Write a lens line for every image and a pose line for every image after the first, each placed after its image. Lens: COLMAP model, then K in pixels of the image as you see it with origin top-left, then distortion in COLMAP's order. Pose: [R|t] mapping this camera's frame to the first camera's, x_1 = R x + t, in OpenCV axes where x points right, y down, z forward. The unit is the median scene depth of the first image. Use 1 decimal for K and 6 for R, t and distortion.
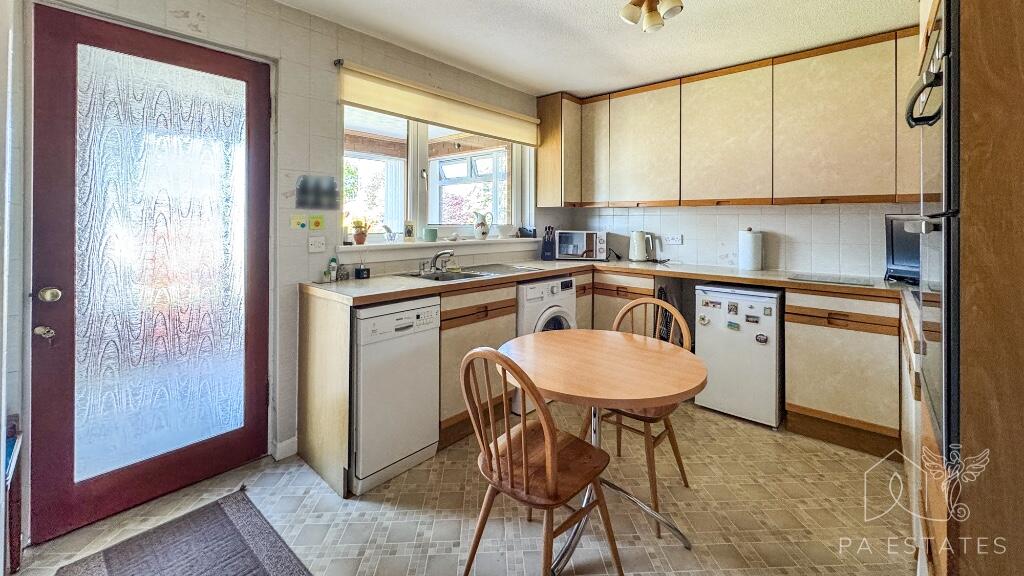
lens RADIAL K [[423.1, 0, 512.0], [0, 423.1, 220.4], [0, 0, 1]] dist [0.000846, 0.000202]
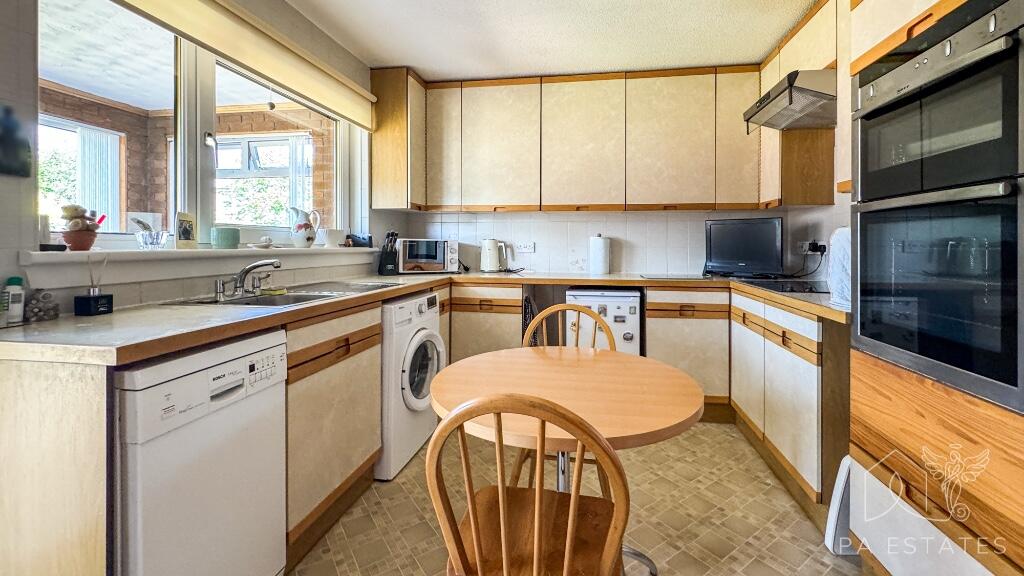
lens RADIAL K [[416.0, 0, 512.0], [0, 416.0, 251.5], [0, 0, 1]] dist [-0.001804, -0.000190]
pose [[0.835477, -0.007651, 0.549472, -0.185671], [0.002216, 0.999942, 0.010553, 0.050582], [-0.549521, -0.007599, 0.835445, 0.264184]]
